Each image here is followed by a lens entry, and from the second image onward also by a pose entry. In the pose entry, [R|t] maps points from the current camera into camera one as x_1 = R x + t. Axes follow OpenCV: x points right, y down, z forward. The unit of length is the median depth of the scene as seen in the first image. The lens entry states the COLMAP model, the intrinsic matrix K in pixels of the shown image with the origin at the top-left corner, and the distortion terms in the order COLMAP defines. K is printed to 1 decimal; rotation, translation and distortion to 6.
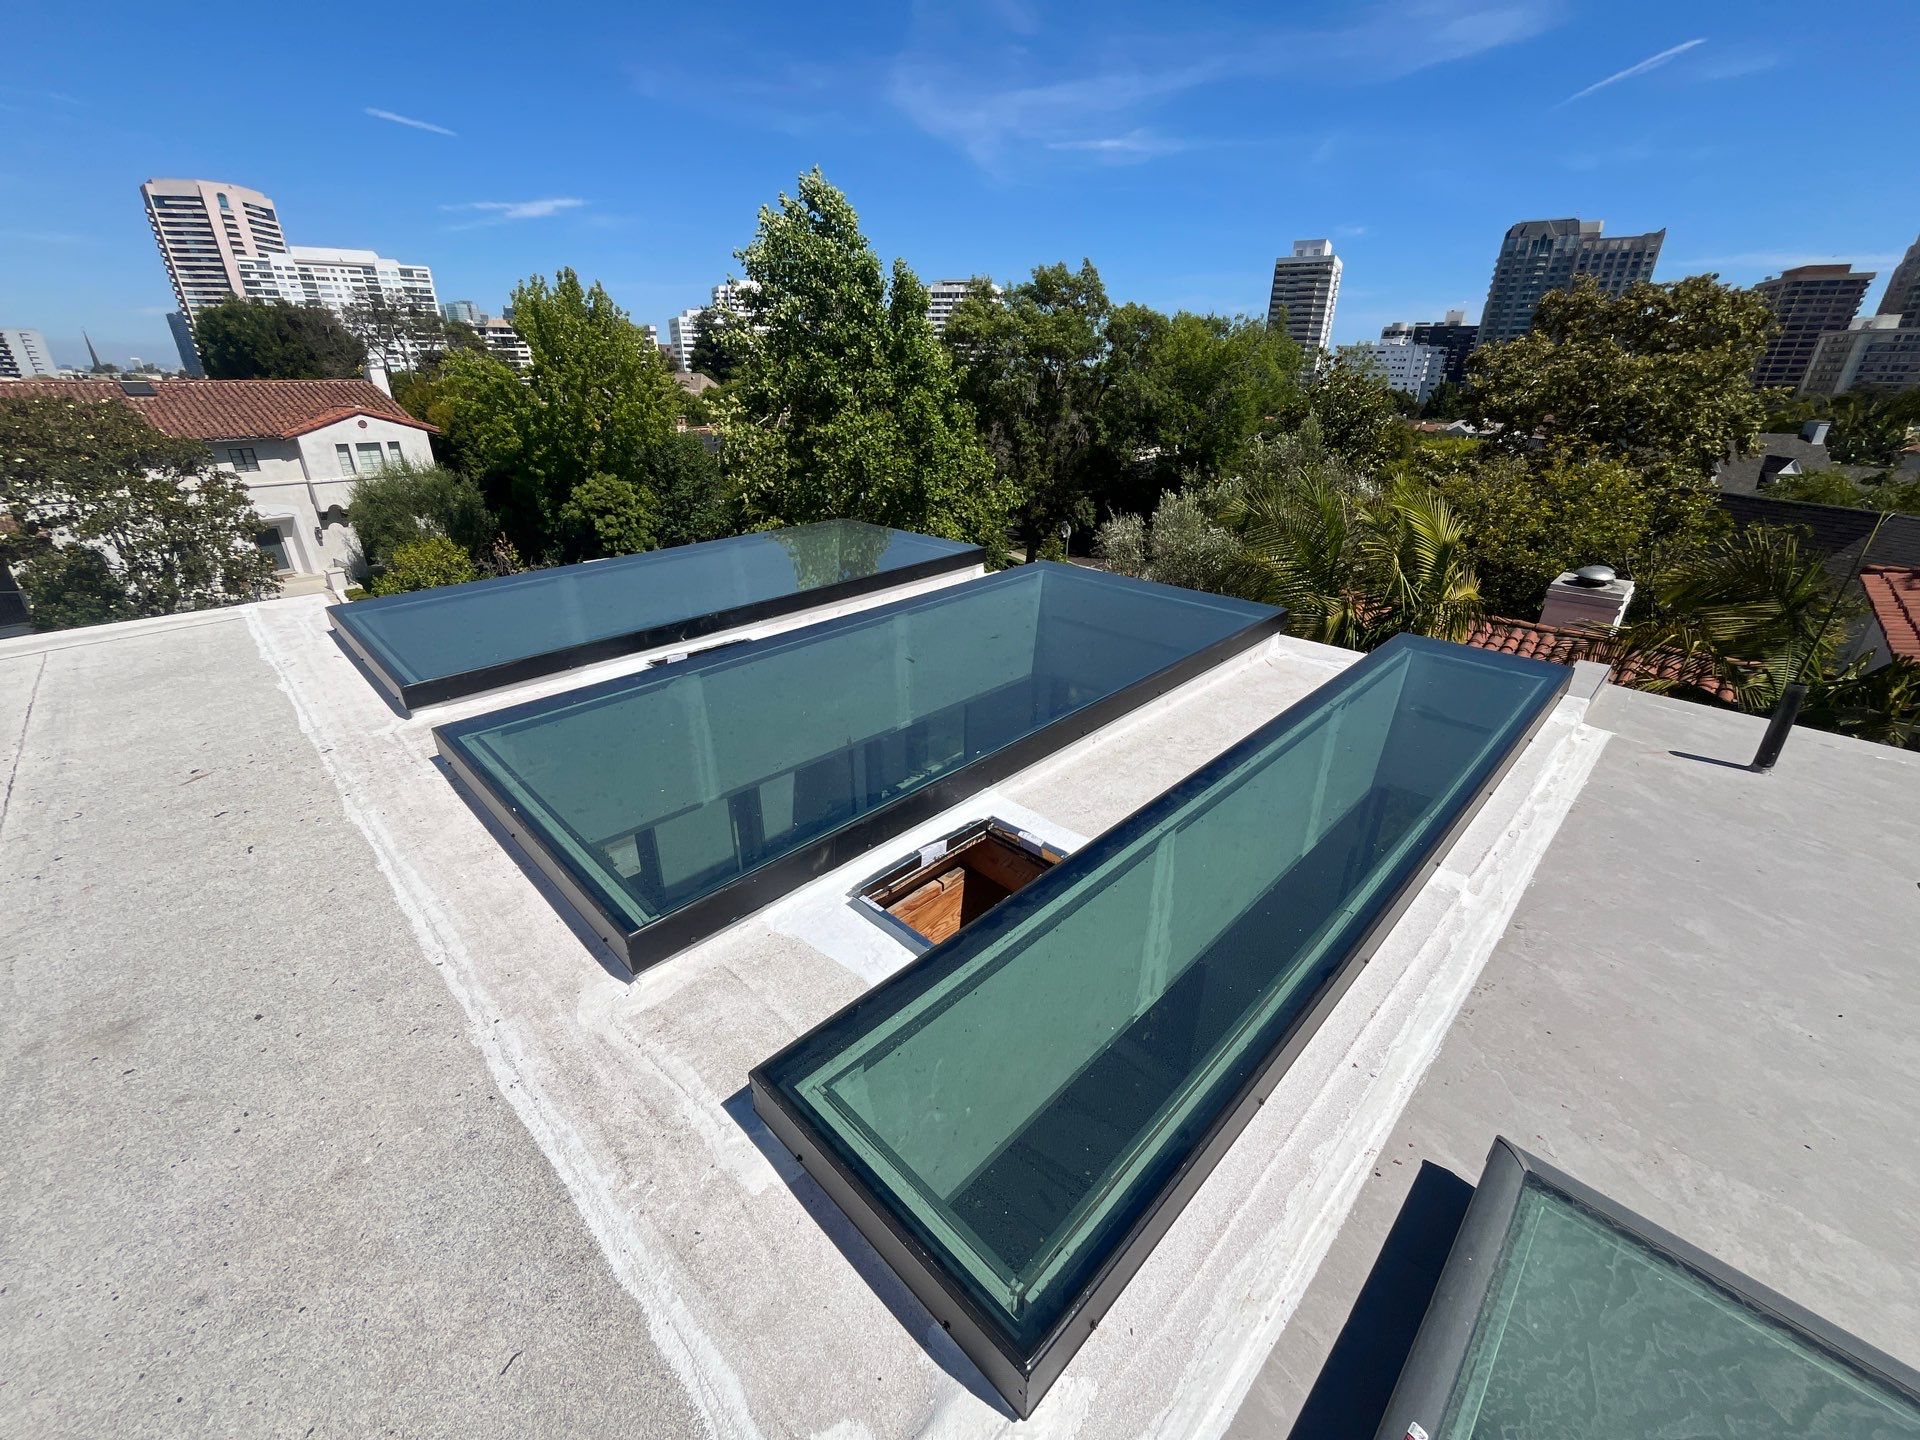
lens RADIAL K [[777.3, 0, 956.6], [0, 777.3, 721.9], [0, 0, 1]] dist [-0.007048, 0.001093]
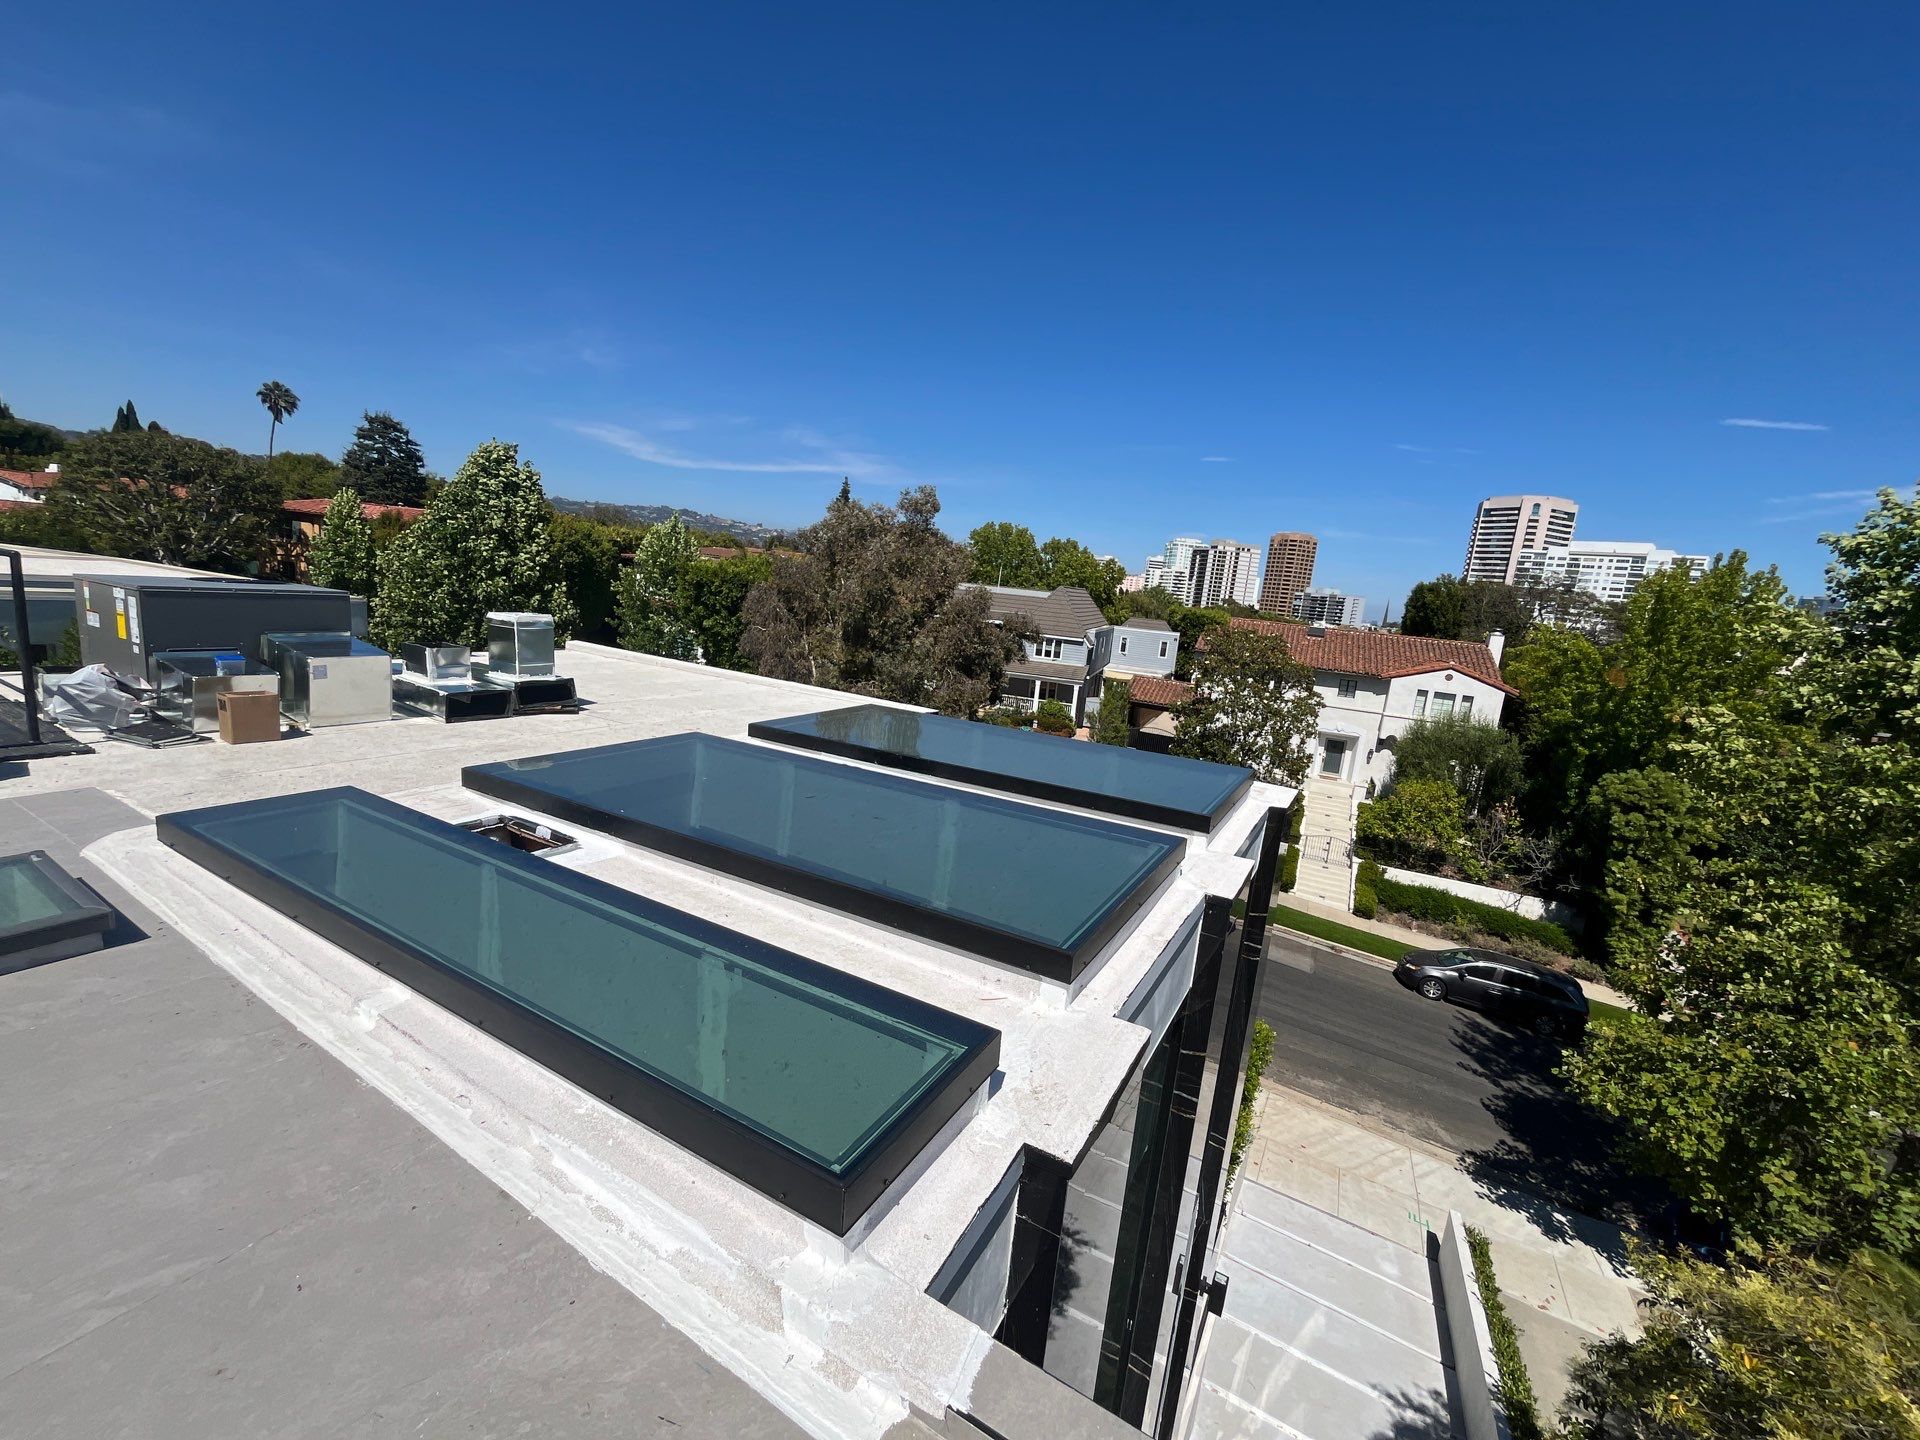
lens RADIAL K [[777.3, 0, 961.6], [0, 777.3, 722.1], [0, 0, 1]] dist [-0.007048, 0.001093]
pose [[0.273327, 0.191180, -0.942731, 0.109316], [-0.480608, 0.876097, 0.038324, -0.033200], [0.833251, 0.442610, 0.331344, 0.071311]]
